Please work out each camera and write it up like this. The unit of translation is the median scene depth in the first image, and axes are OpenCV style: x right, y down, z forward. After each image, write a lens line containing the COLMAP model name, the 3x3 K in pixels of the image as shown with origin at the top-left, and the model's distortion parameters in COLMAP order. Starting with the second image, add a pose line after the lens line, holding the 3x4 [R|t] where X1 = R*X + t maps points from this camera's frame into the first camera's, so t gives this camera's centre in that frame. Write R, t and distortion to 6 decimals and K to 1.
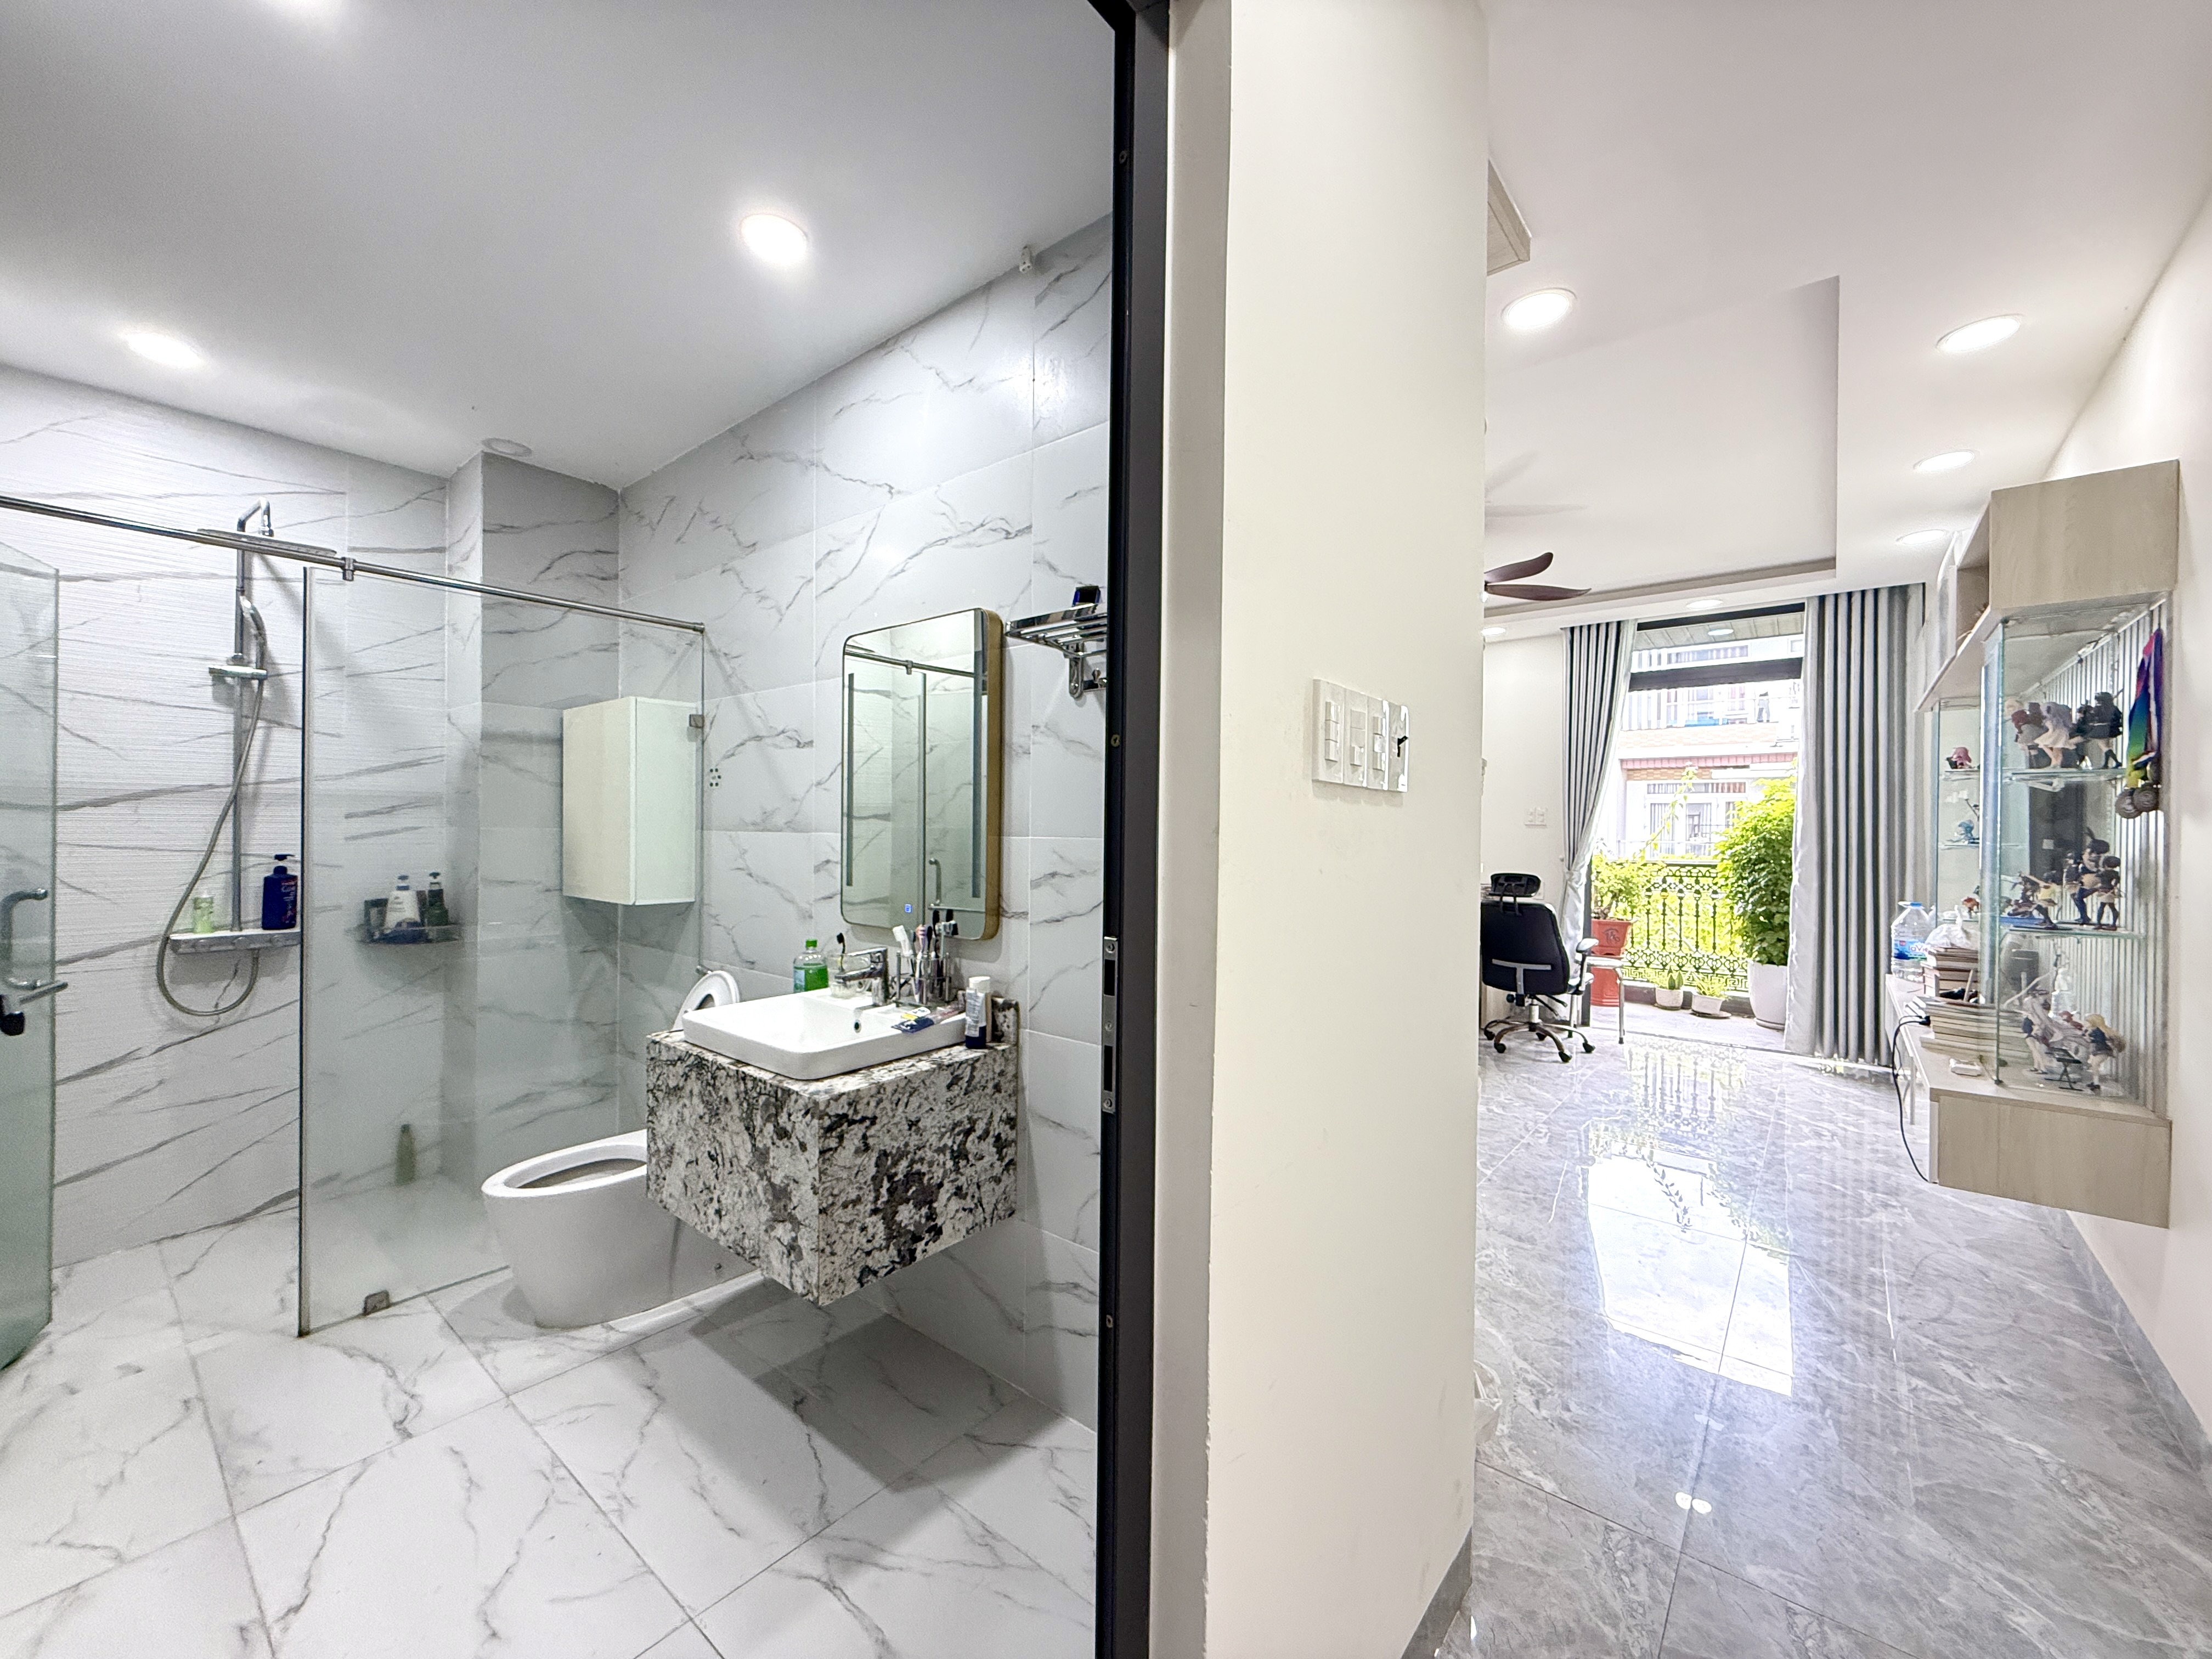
lens RADIAL K [[878.5, 0, 1096.4], [0, 878.5, 827.0], [0, 0, 1]] dist [0.000261, 0.000041]
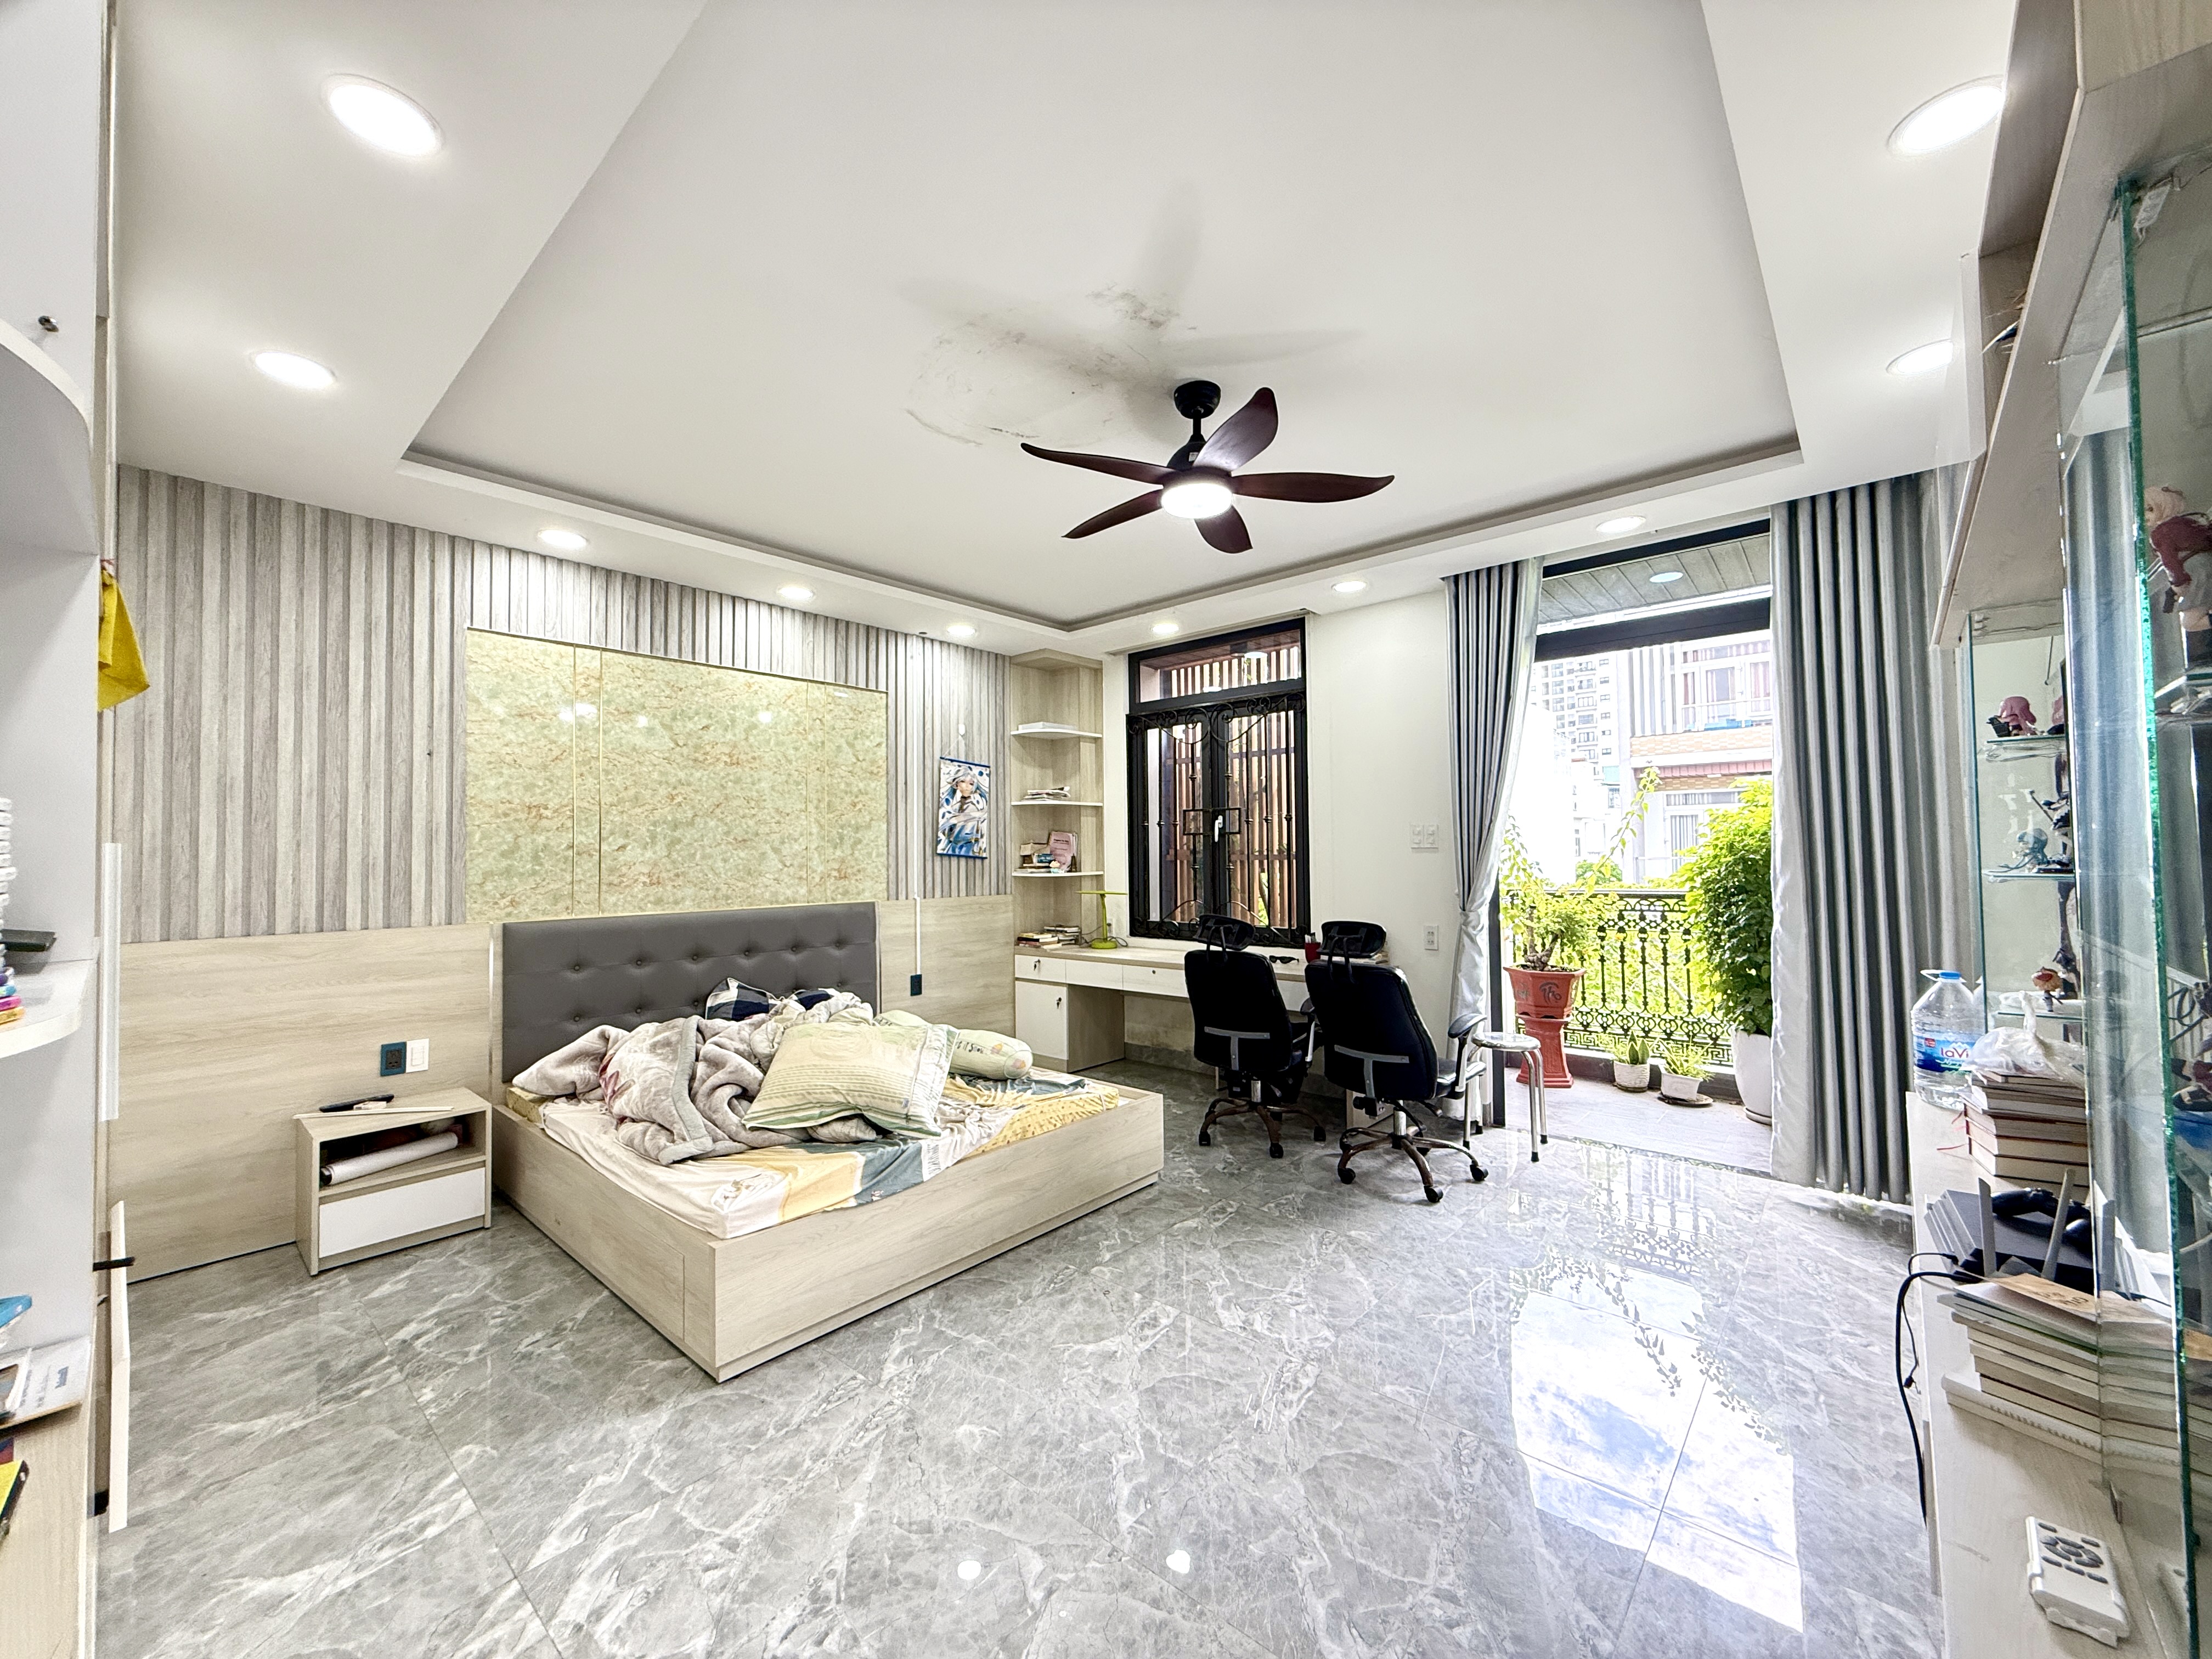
lens RADIAL K [[878.5, 0, 1093.3], [0, 878.5, 825.4], [0, 0, 1]] dist [0.000261, 0.000041]
pose [[0.999046, -0.024068, -0.036427, 0.266184], [0.022907, 0.999226, -0.031967, -0.004490], [0.037169, 0.031102, 0.998825, 0.269797]]
